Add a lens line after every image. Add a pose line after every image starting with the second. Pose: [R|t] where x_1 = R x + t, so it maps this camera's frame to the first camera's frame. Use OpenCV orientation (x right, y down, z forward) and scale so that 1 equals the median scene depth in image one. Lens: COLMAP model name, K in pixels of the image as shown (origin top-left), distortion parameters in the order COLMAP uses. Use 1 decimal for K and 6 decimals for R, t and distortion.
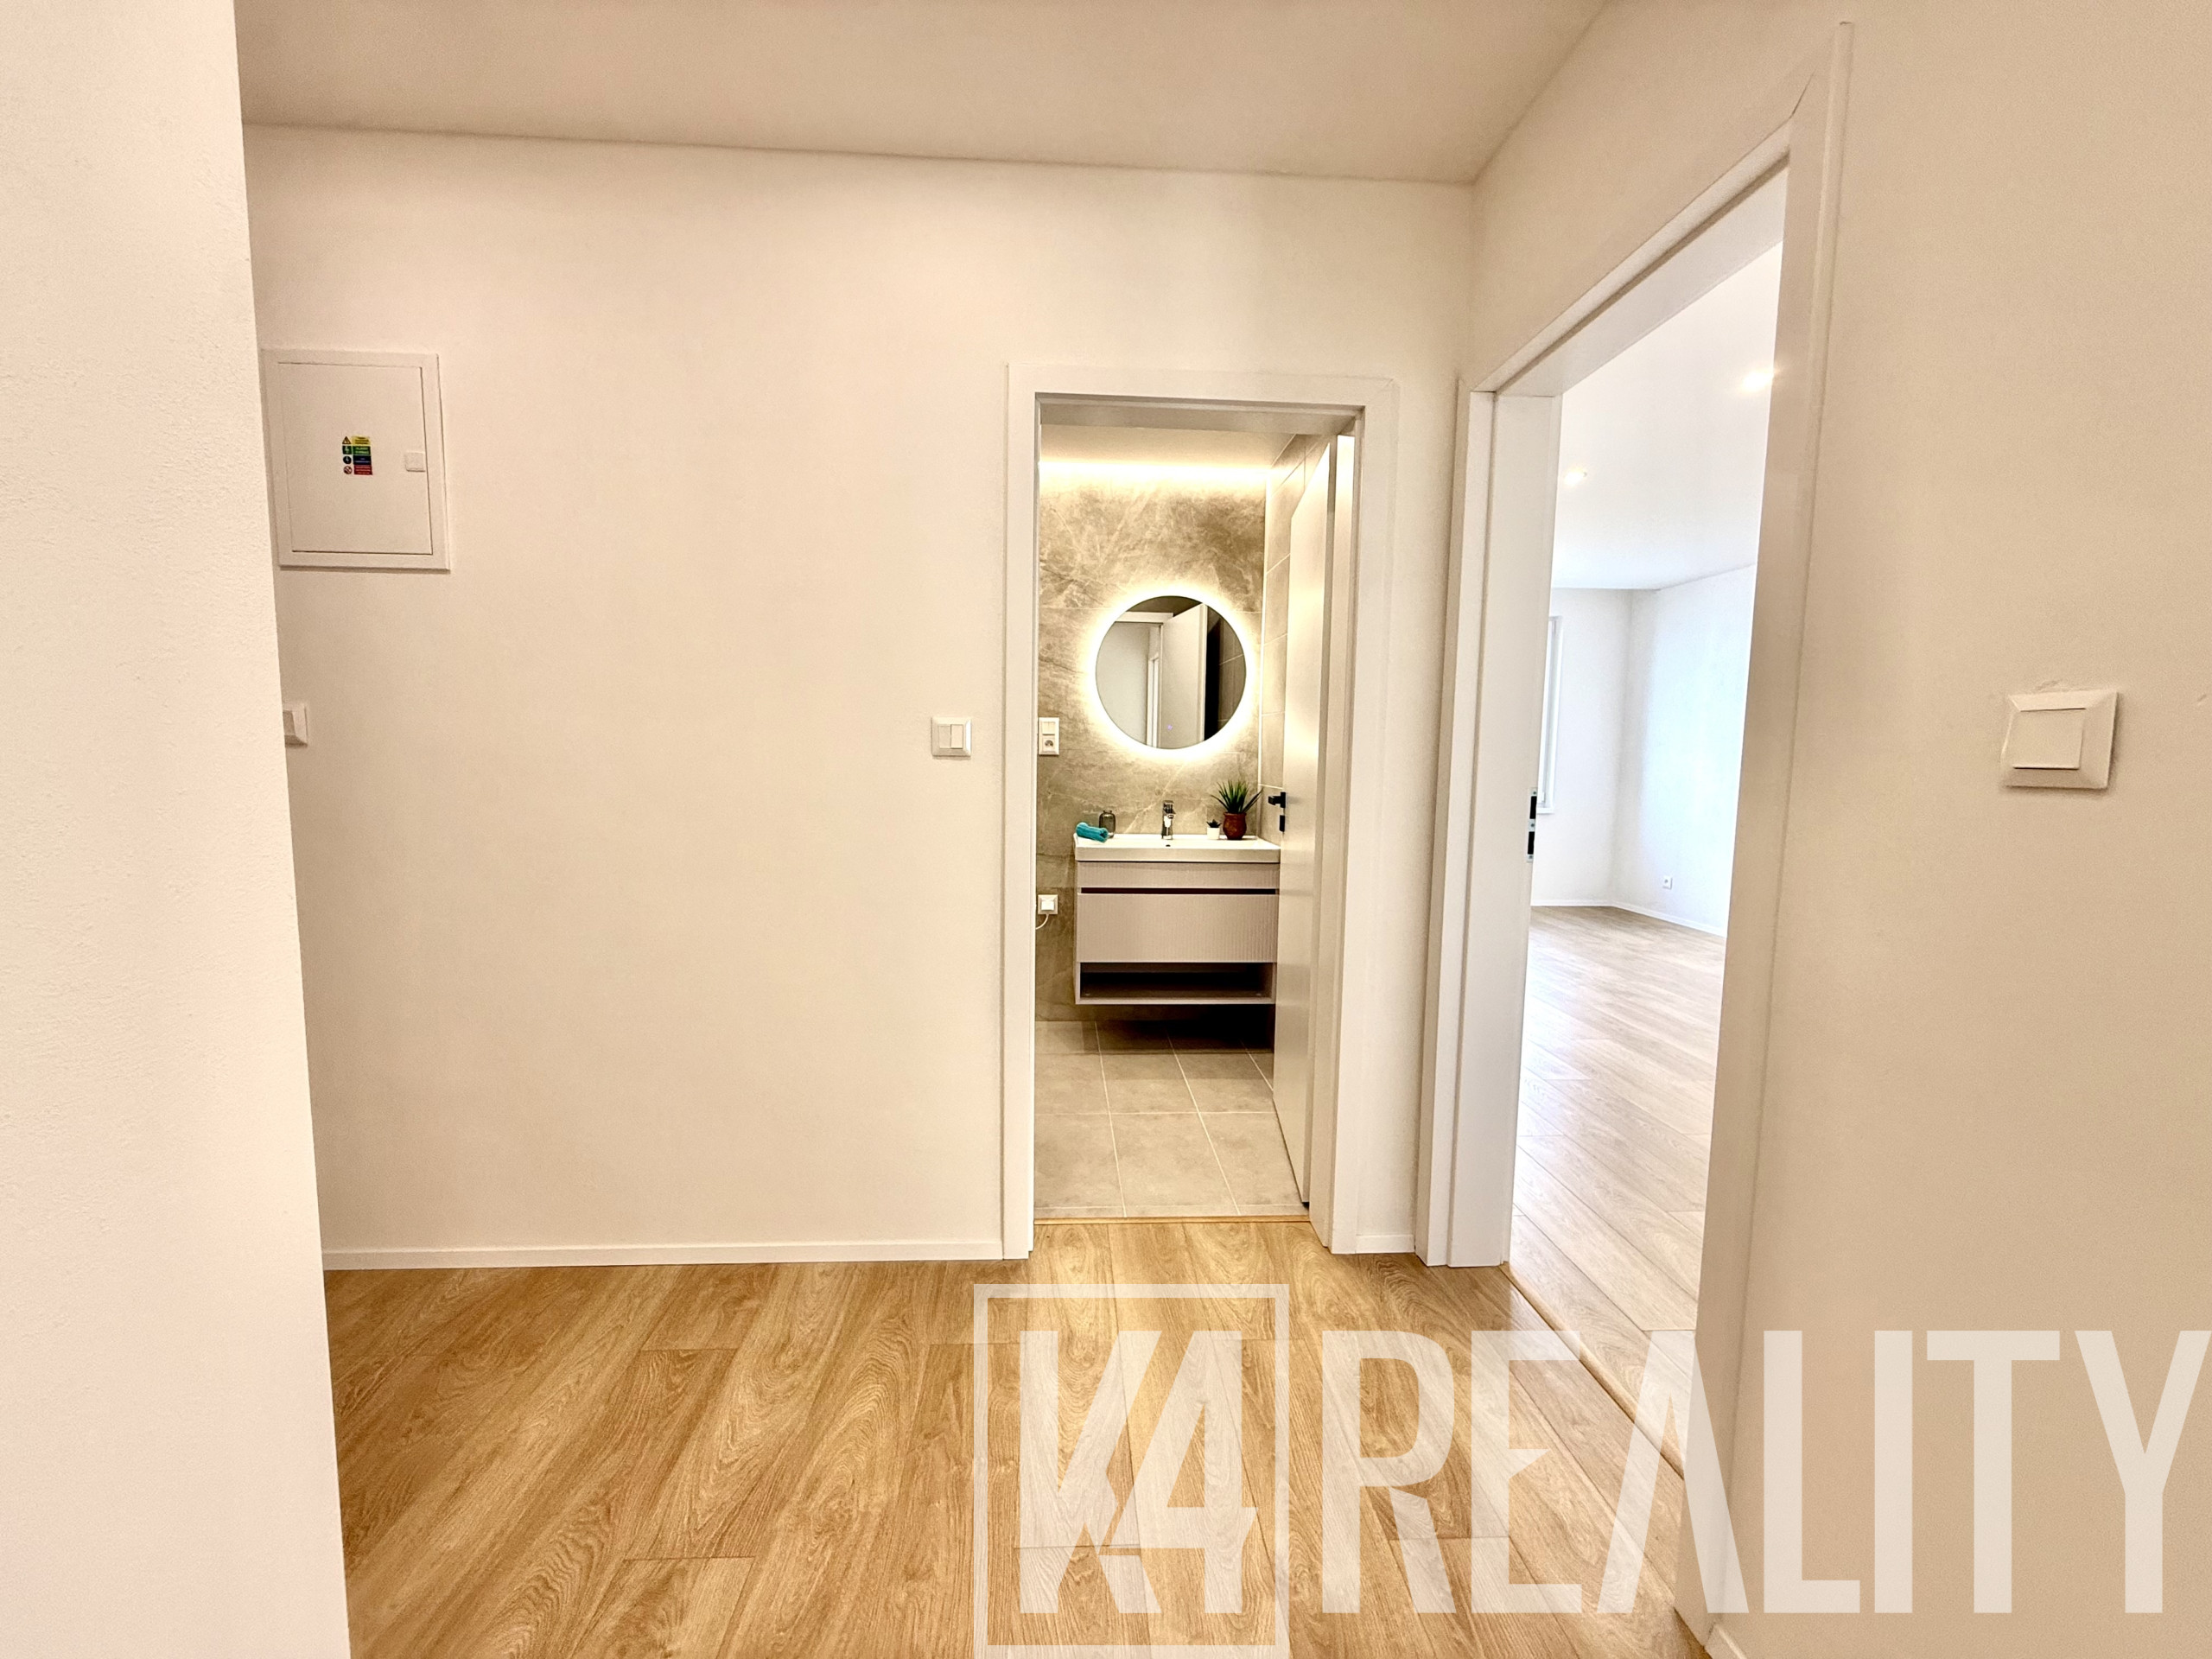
lens RADIAL K [[881.8, 0, 1106.0], [0, 881.8, 829.5], [0, 0, 1]] dist [-0.000318, 0.000289]
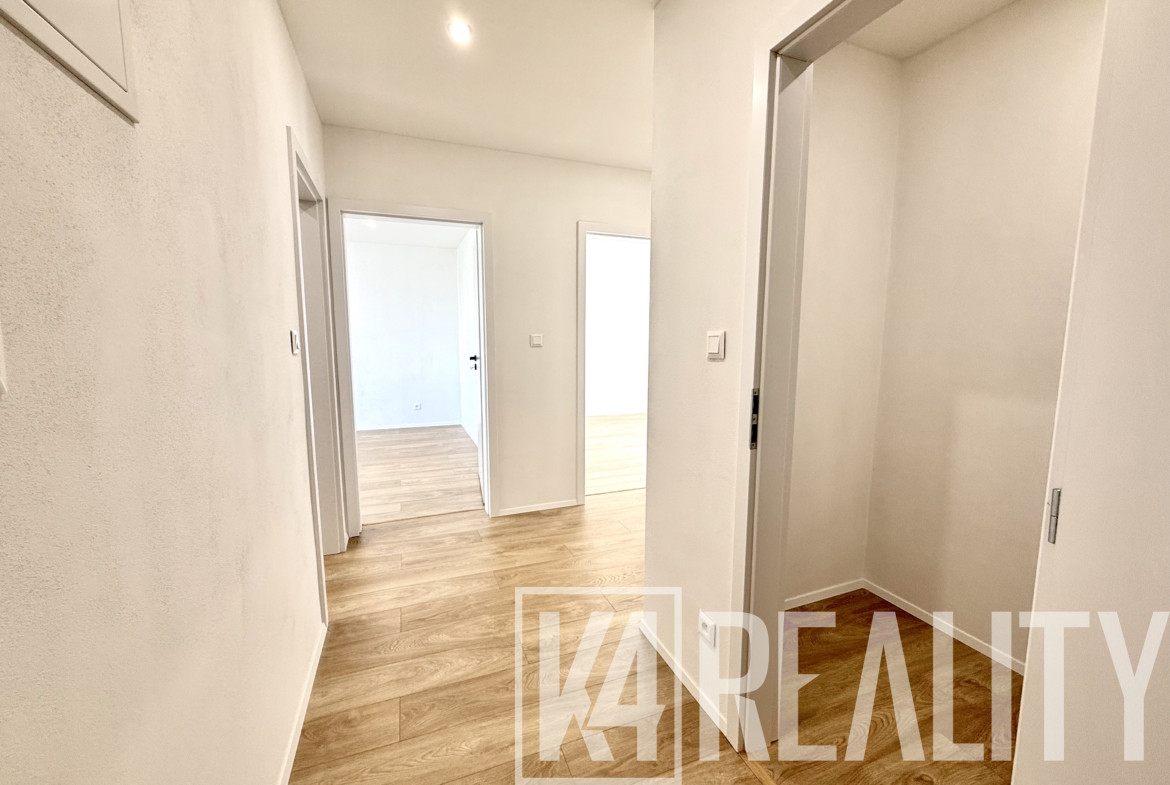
lens RADIAL K [[463.2, 0, 580.5], [0, 463.2, 393.8], [0, 0, 1]] dist [-0.000090, -0.000076]
pose [[-0.312814, -0.122725, 0.941852, -1.411342], [0.085913, 0.983896, 0.156738, -0.116818], [-0.945921, 0.129947, -0.297232, 0.923112]]
